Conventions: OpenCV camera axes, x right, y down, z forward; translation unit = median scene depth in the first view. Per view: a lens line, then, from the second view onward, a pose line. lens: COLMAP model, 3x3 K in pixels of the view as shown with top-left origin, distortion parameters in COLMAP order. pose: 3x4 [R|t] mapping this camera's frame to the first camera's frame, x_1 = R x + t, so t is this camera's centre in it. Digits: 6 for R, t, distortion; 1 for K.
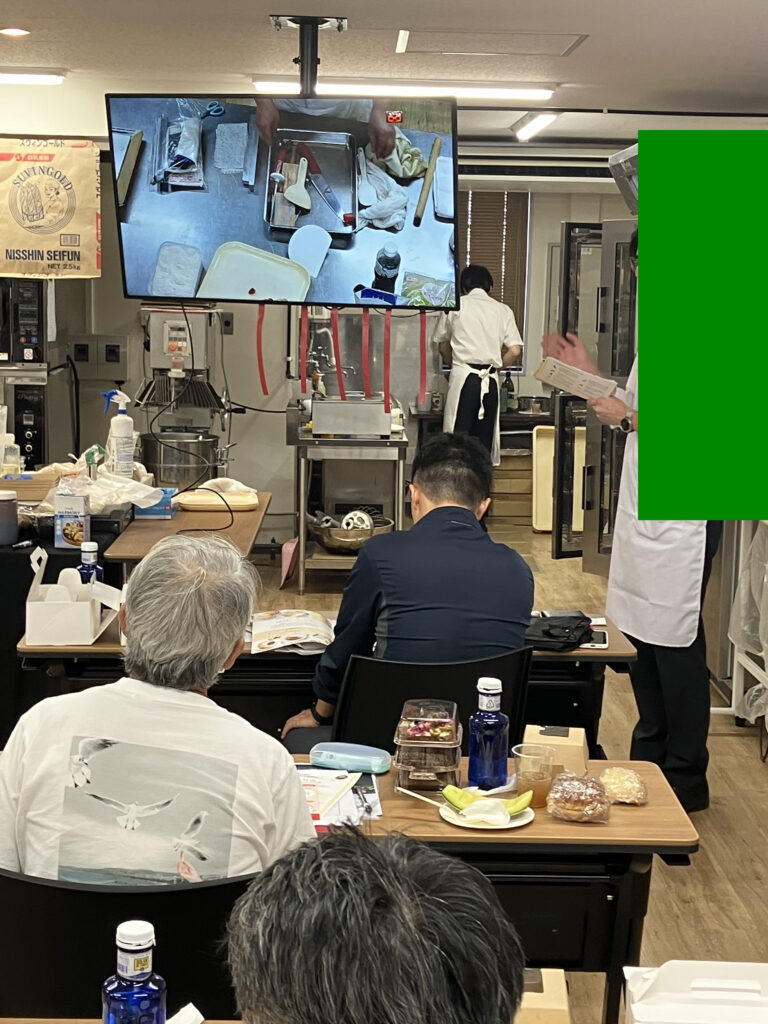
lens RADIAL K [[1719.5, 0, 384.3], [0, 1719.5, 506.2], [0, 0, 1]] dist [0.141578, 0.000000]
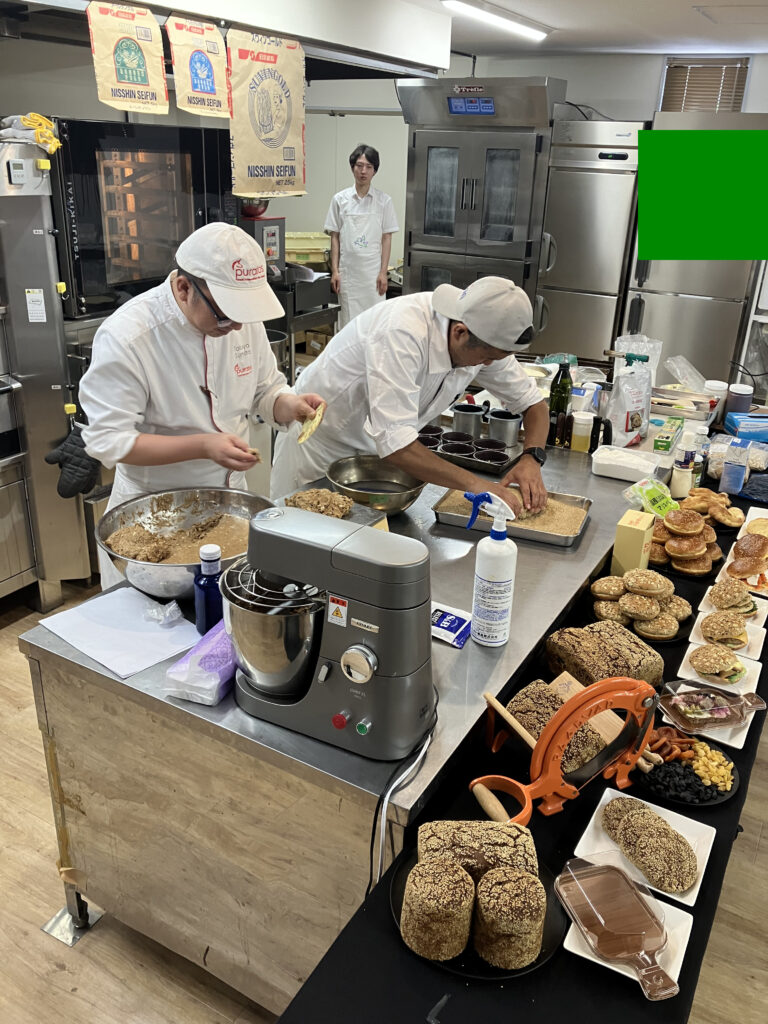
lens RADIAL K [[846.5, 0, 383.8], [0, 846.5, 510.8], [0, 0, 1]] dist [0.084055, -0.007997]
pose [[0.525108, -0.339939, 0.780194, -0.613312], [0.093495, 0.934253, 0.344137, -0.127404], [-0.845884, -0.107765, 0.522367, 0.677155]]
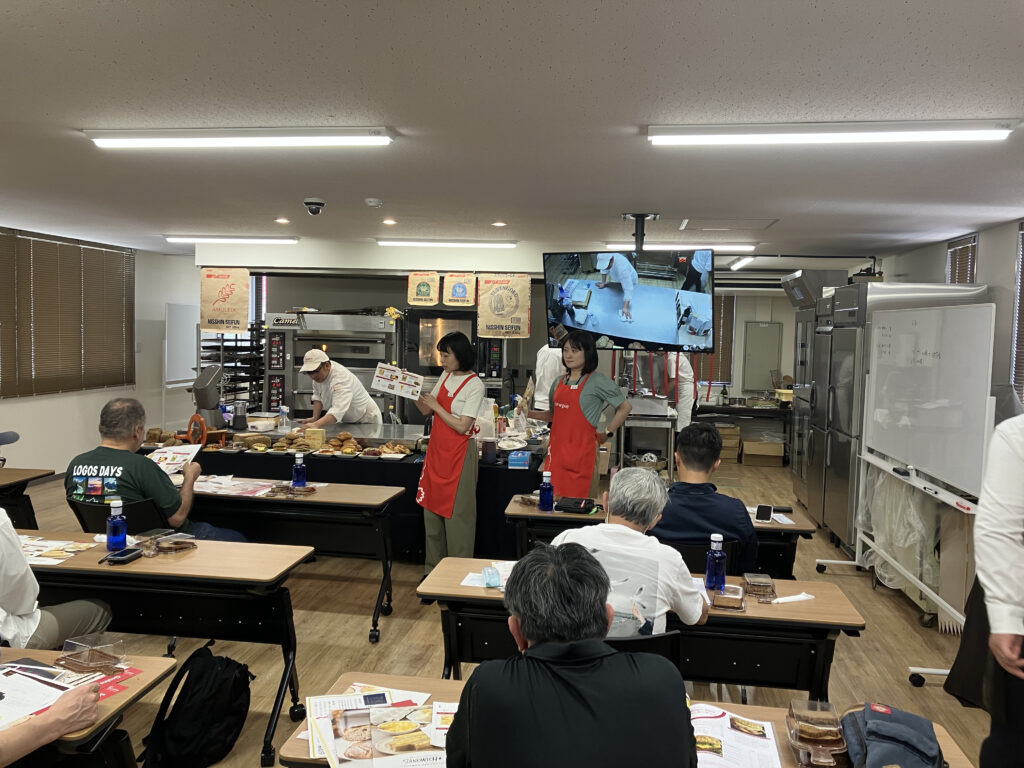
lens RADIAL K [[846.5, 0, 509.6], [0, 846.5, 390.3], [0, 0, 1]] dist [0.084055, -0.007997]
pose [[0.985358, 0.013912, -0.169928, -0.012447], [-0.025779, 0.997364, -0.067832, 0.001839], [0.168537, 0.071220, 0.983119, -0.009412]]
